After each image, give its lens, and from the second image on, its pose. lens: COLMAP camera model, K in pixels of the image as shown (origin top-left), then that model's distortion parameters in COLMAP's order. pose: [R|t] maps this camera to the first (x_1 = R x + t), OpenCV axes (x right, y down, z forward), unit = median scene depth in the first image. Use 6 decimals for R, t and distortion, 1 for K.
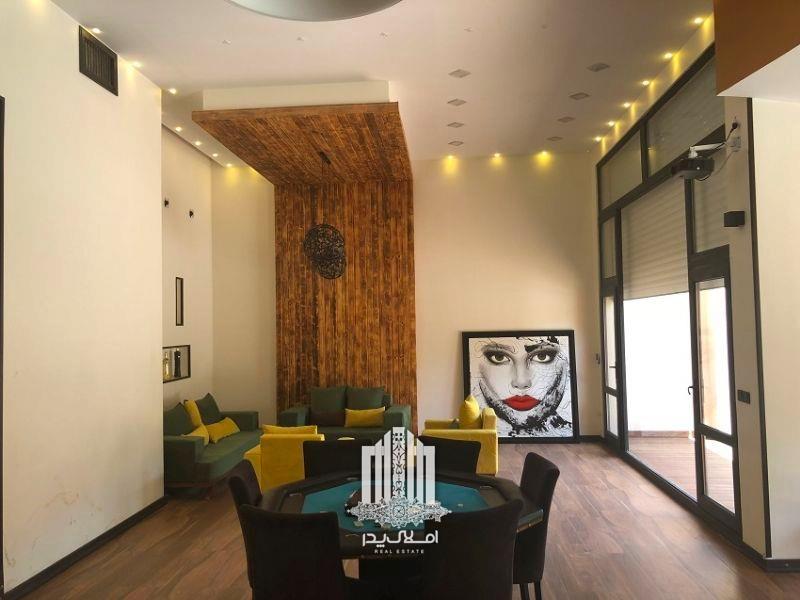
lens RADIAL K [[657.9, 0, 397.2], [0, 657.9, 301.7], [0, 0, 1]] dist [0.024735, -0.026842]
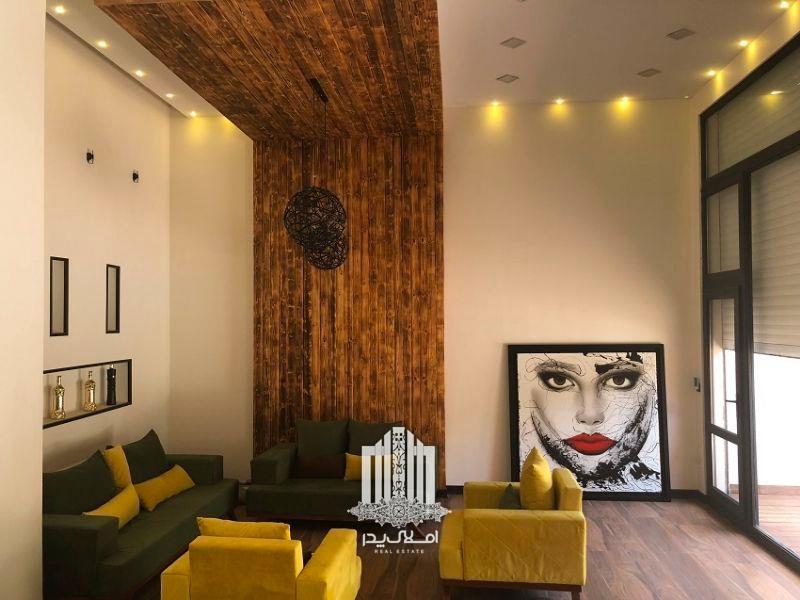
lens RADIAL K [[657.9, 0, 401.0], [0, 657.9, 298.8], [0, 0, 1]] dist [0.024735, -0.026842]
pose [[0.999894, 0.011727, -0.008602, -0.014283], [-0.011682, 0.999918, 0.005305, -0.007196], [0.008664, -0.005204, 0.999949, 0.274697]]
